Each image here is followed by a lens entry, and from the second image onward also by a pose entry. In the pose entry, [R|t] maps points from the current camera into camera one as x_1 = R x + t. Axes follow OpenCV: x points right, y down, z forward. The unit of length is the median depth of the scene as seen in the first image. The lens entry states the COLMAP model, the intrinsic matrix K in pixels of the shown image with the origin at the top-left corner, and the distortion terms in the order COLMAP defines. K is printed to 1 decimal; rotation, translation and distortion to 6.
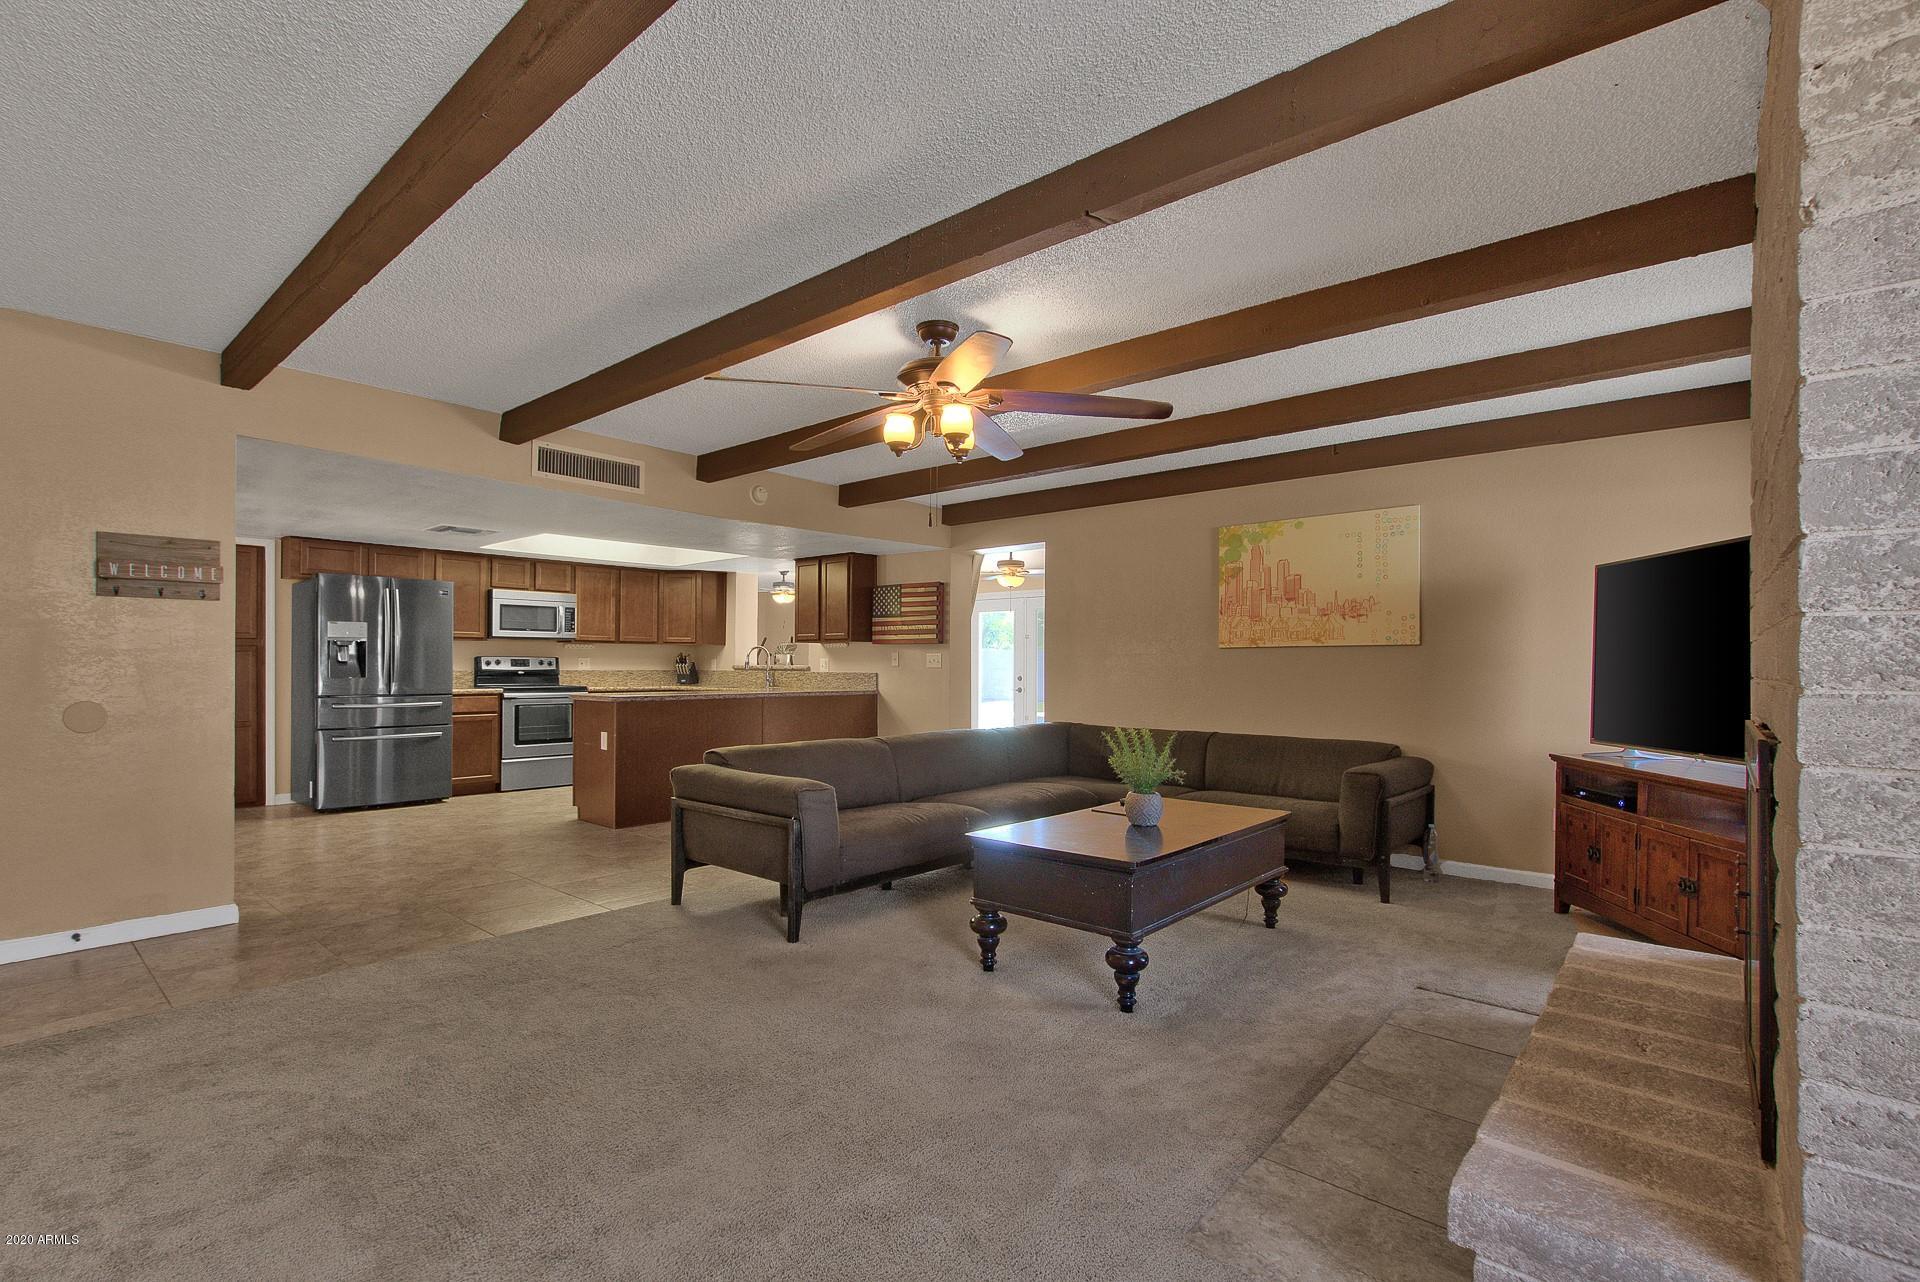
lens RADIAL K [[870.1, 0, 957.4], [0, 870.1, 652.9], [0, 0, 1]] dist [-0.017498, 0.000528]
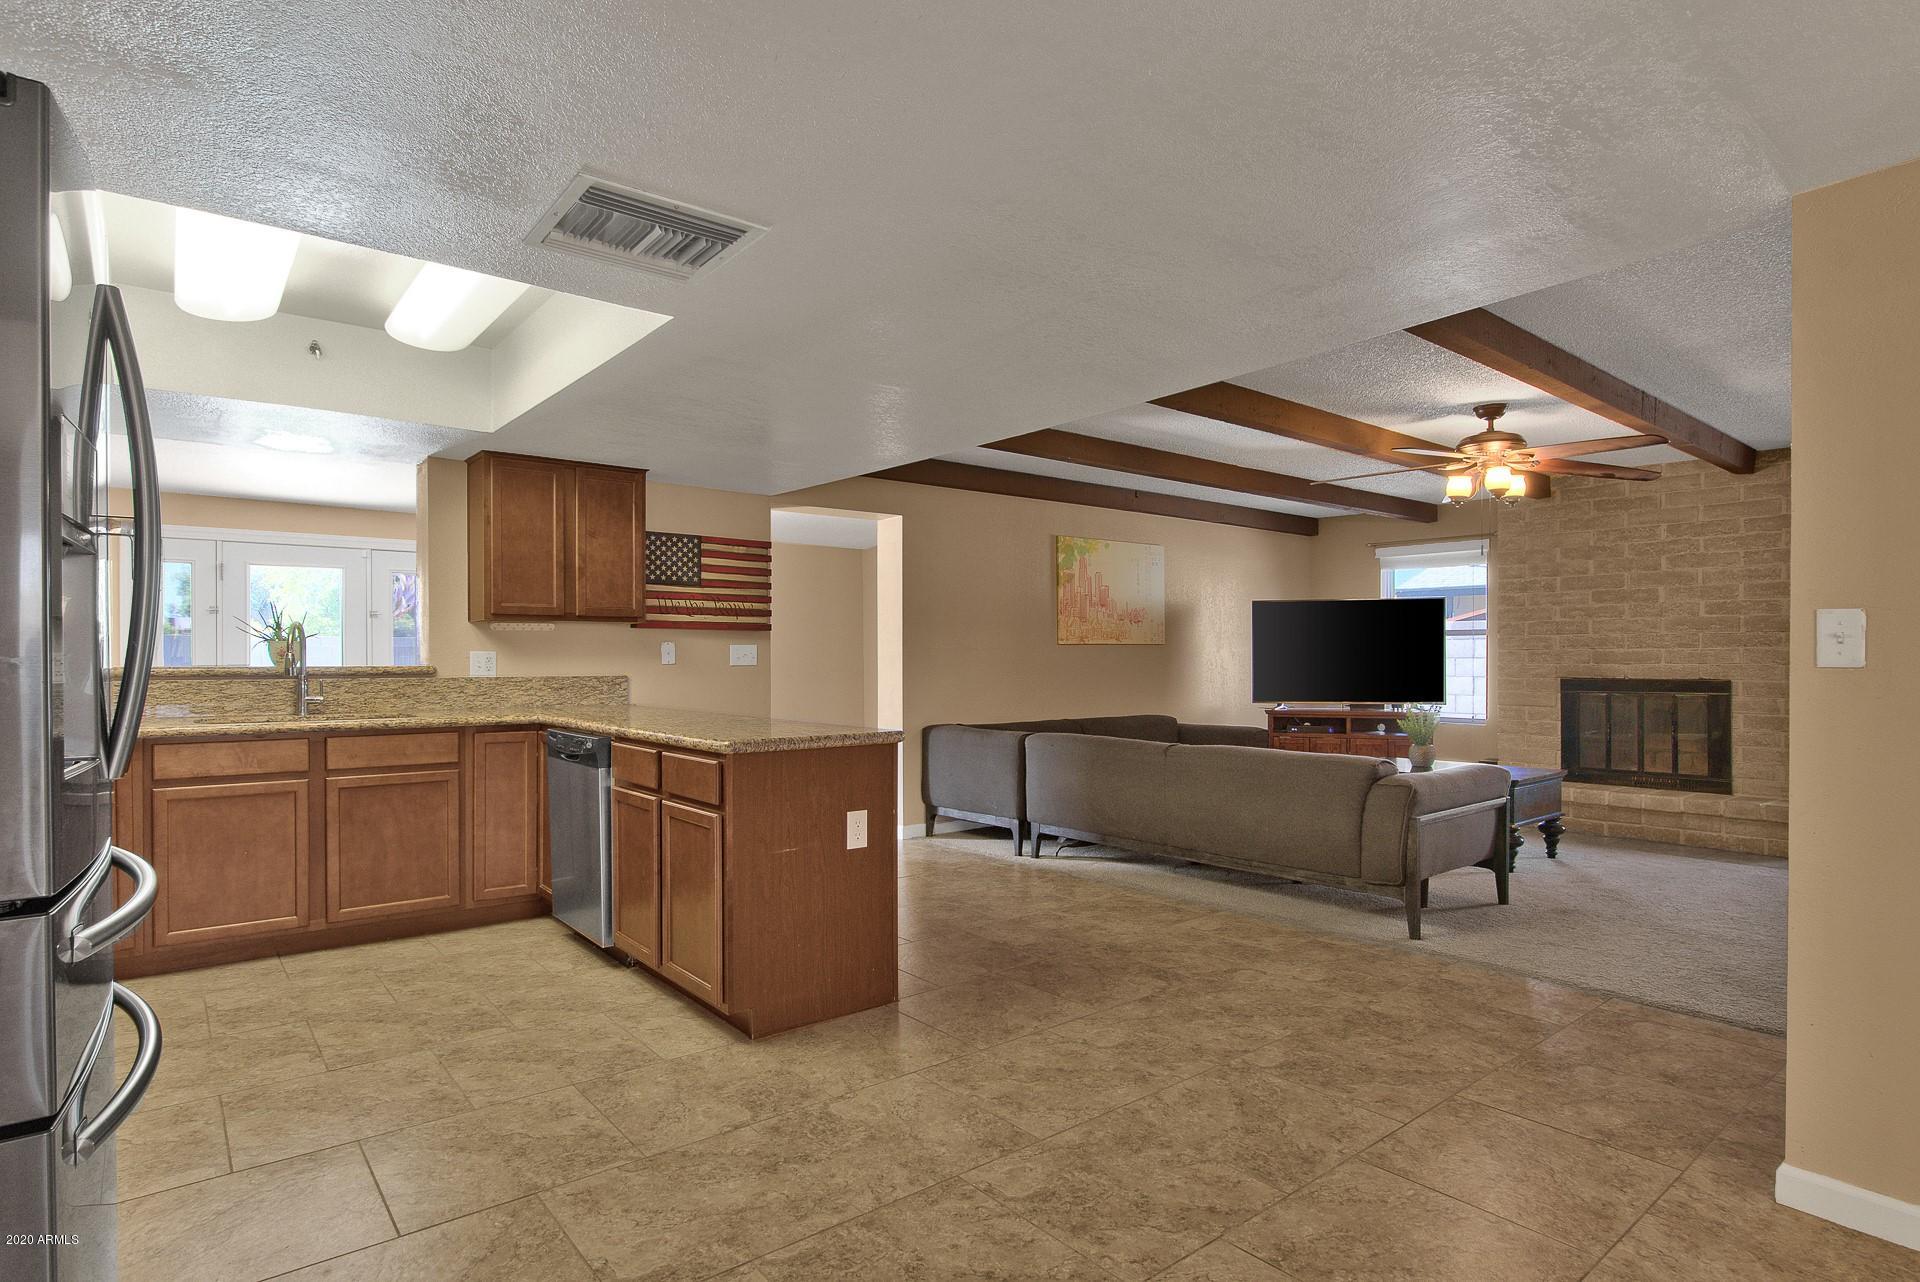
lens RADIAL K [[977.8, 0, 956.4], [0, 977.8, 657.1], [0, 0, 1]] dist [-0.015693, 0.000556]
pose [[0.185852, -0.004227, 0.982569, -0.727829], [-0.010871, 0.999921, 0.006358, 0.003477], [-0.982518, -0.011863, 0.185791, 0.677370]]
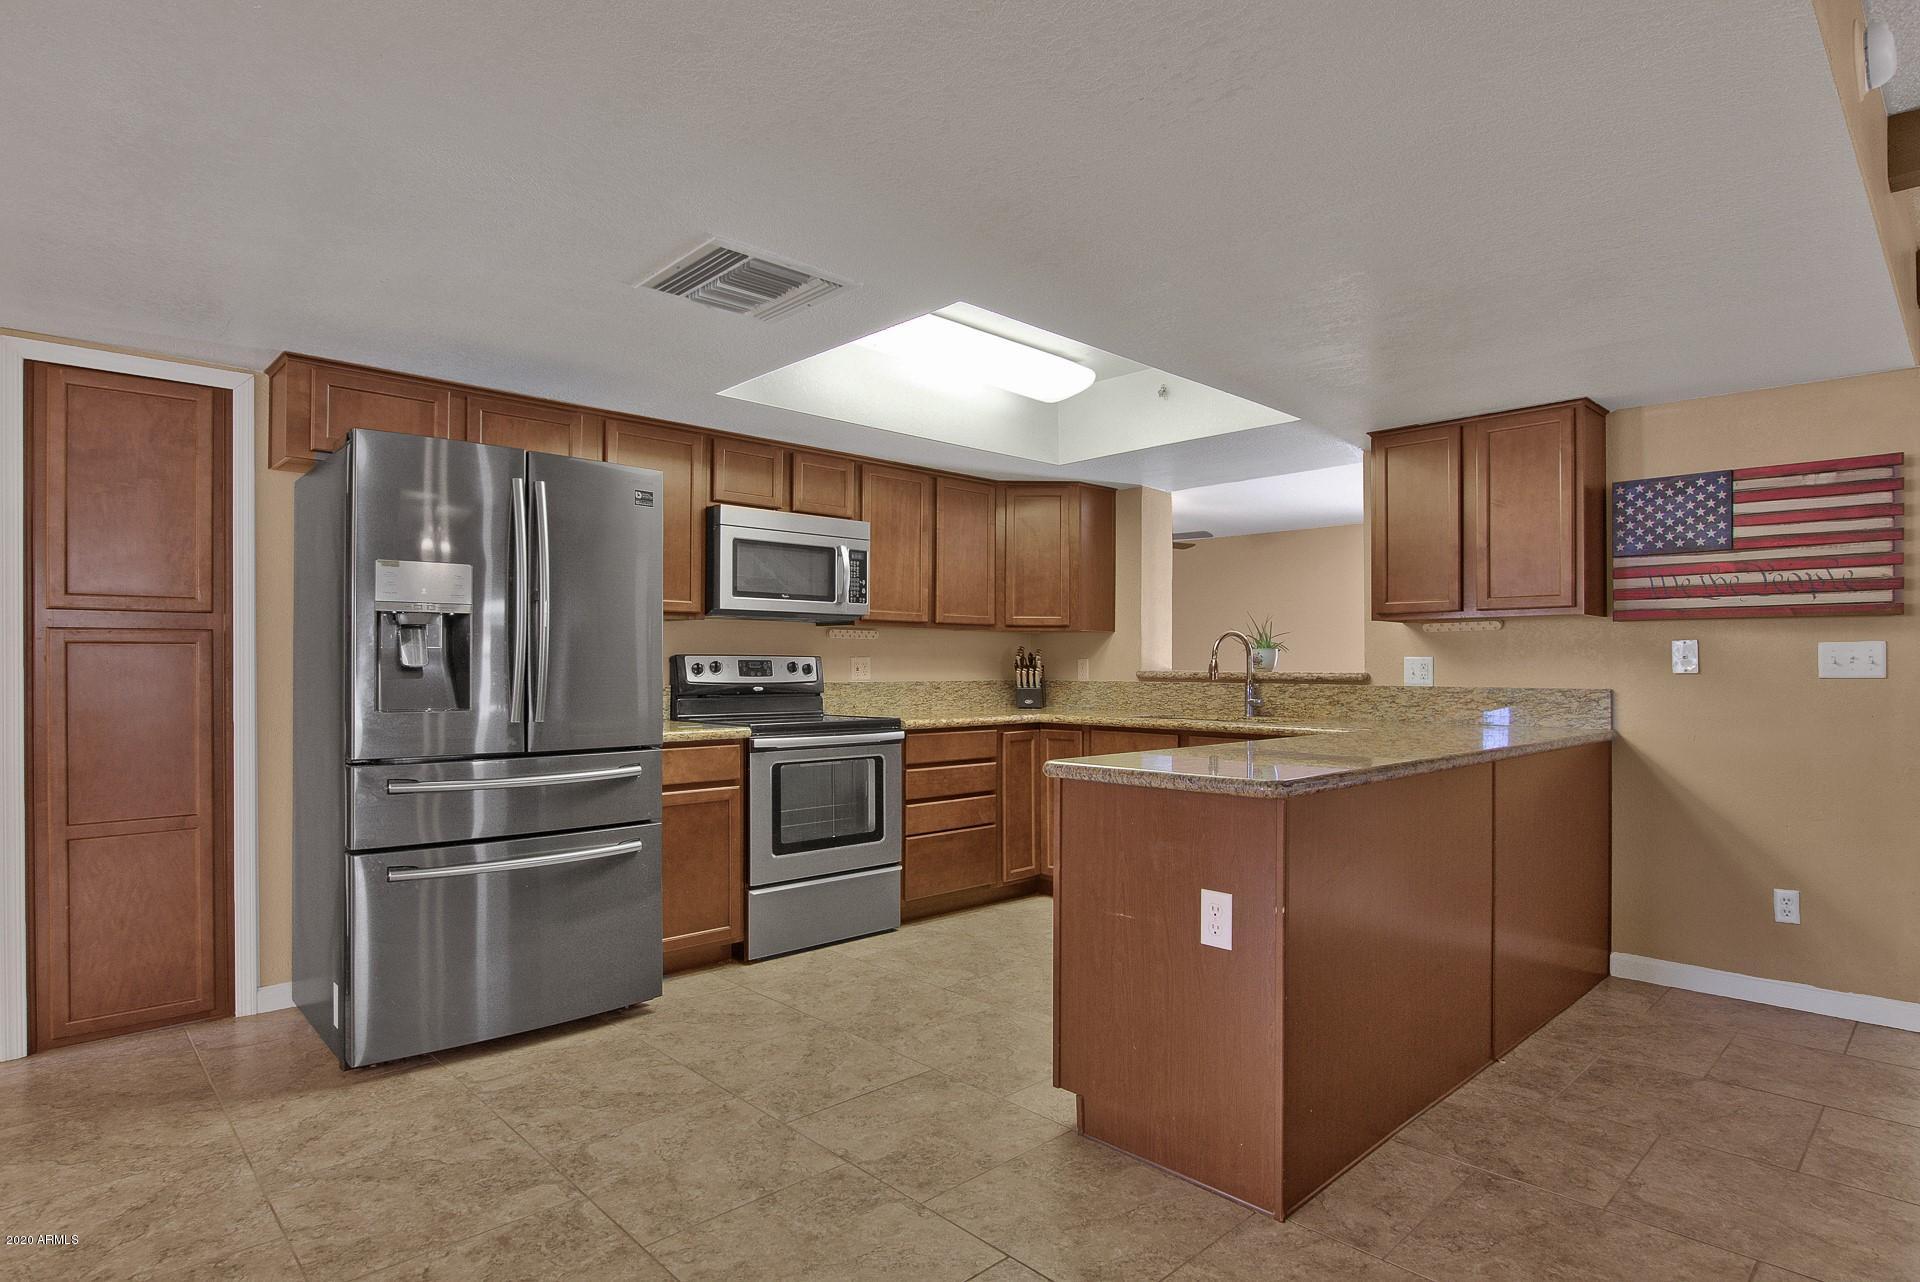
lens RADIAL K [[1007.8, 0, 953.9], [0, 1007.8, 654.4], [0, 0, 1]] dist [-0.017056, 0.001740]
pose [[0.994859, -0.003648, -0.101201, -0.371588], [0.003775, 0.999992, 0.001064, 0.004136], [0.101197, -0.001441, 0.994865, 0.503730]]
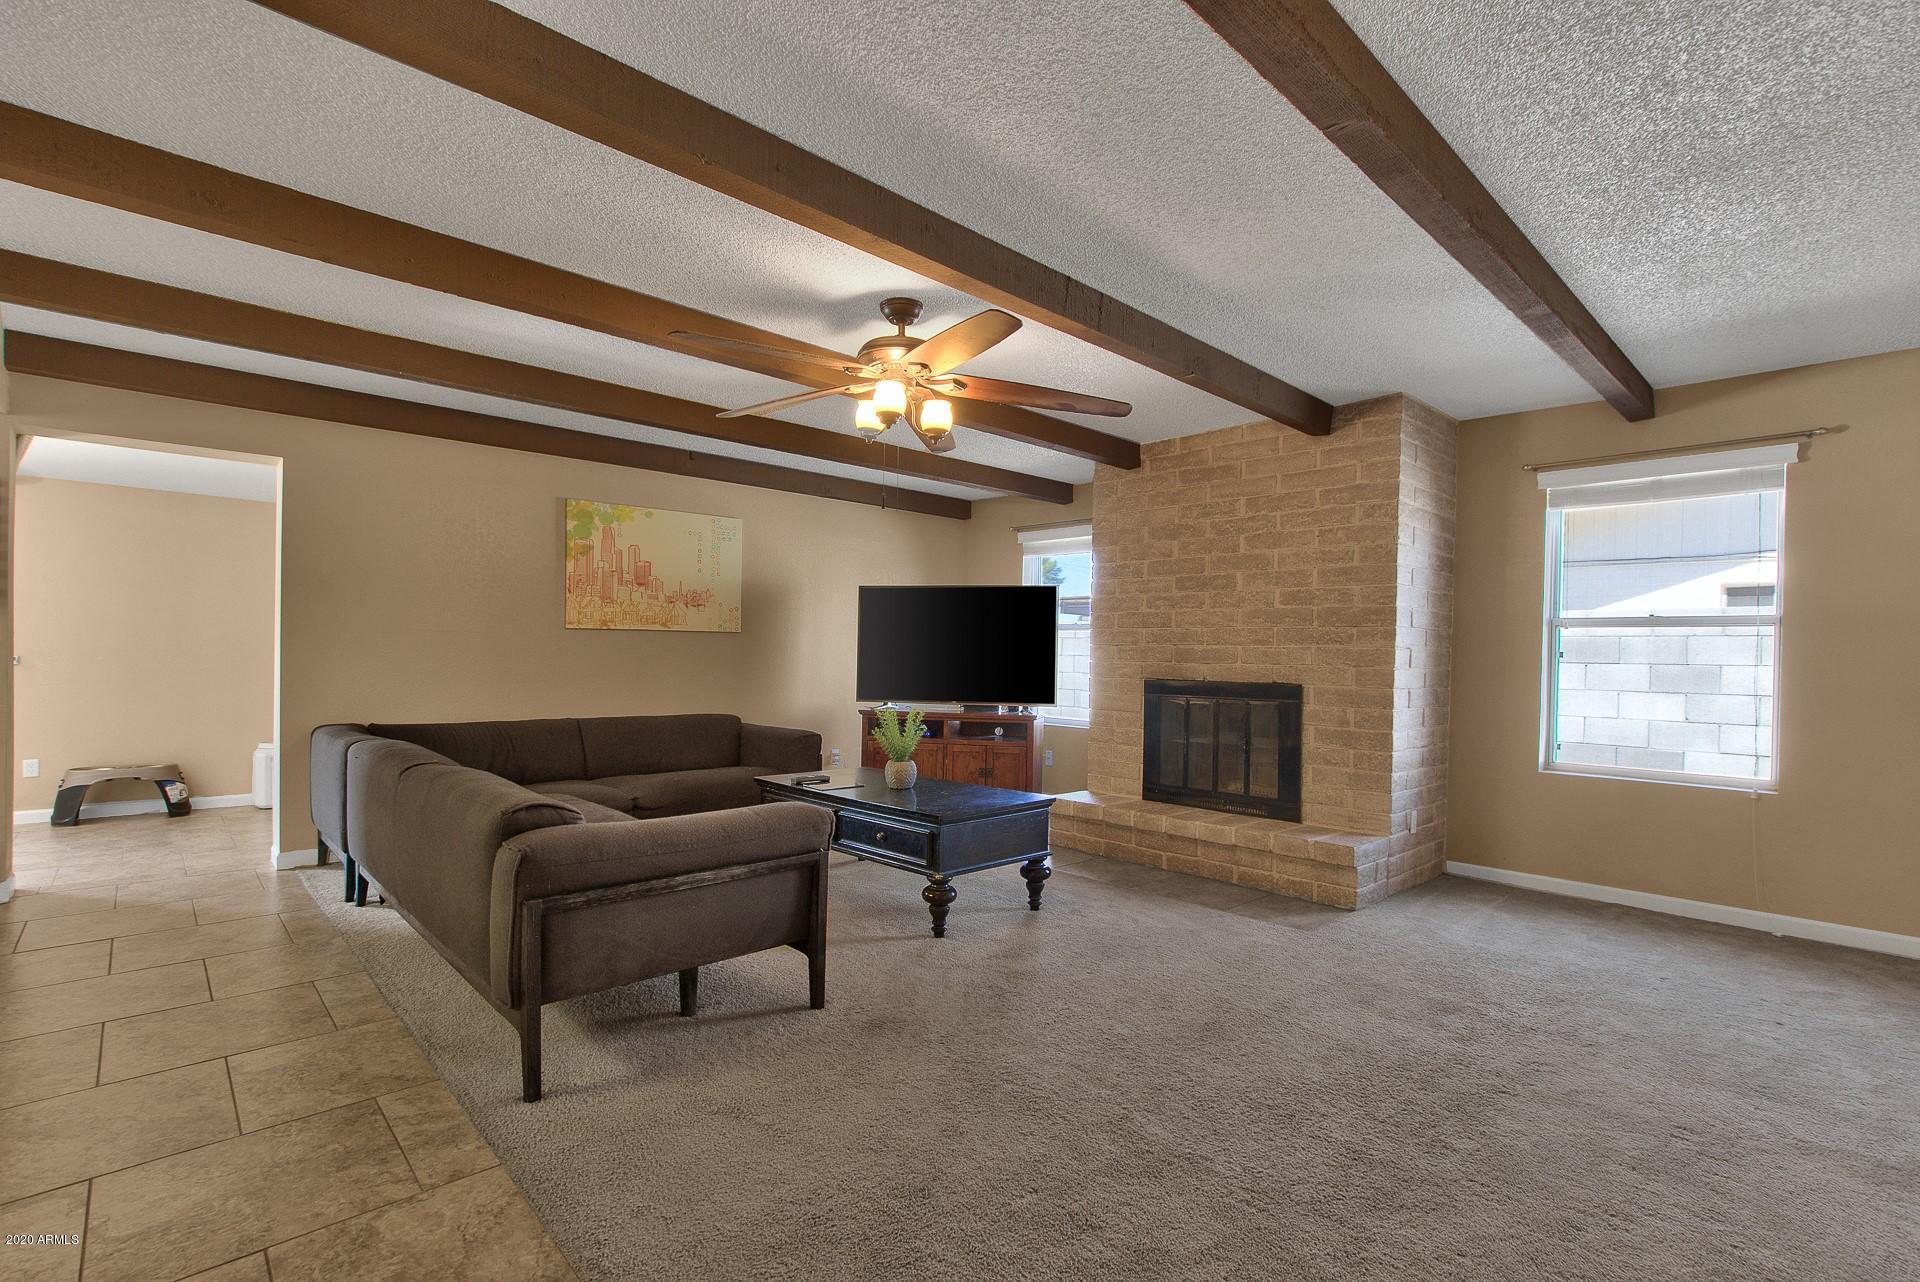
lens RADIAL K [[870.1, 0, 951.2], [0, 870.1, 659.5], [0, 0, 1]] dist [-0.017498, 0.000528]
pose [[0.111435, -0.009047, 0.993731, -0.436447], [-0.029325, 0.999493, 0.012388, 0.003070], [-0.993339, -0.030521, 0.111113, 0.366922]]
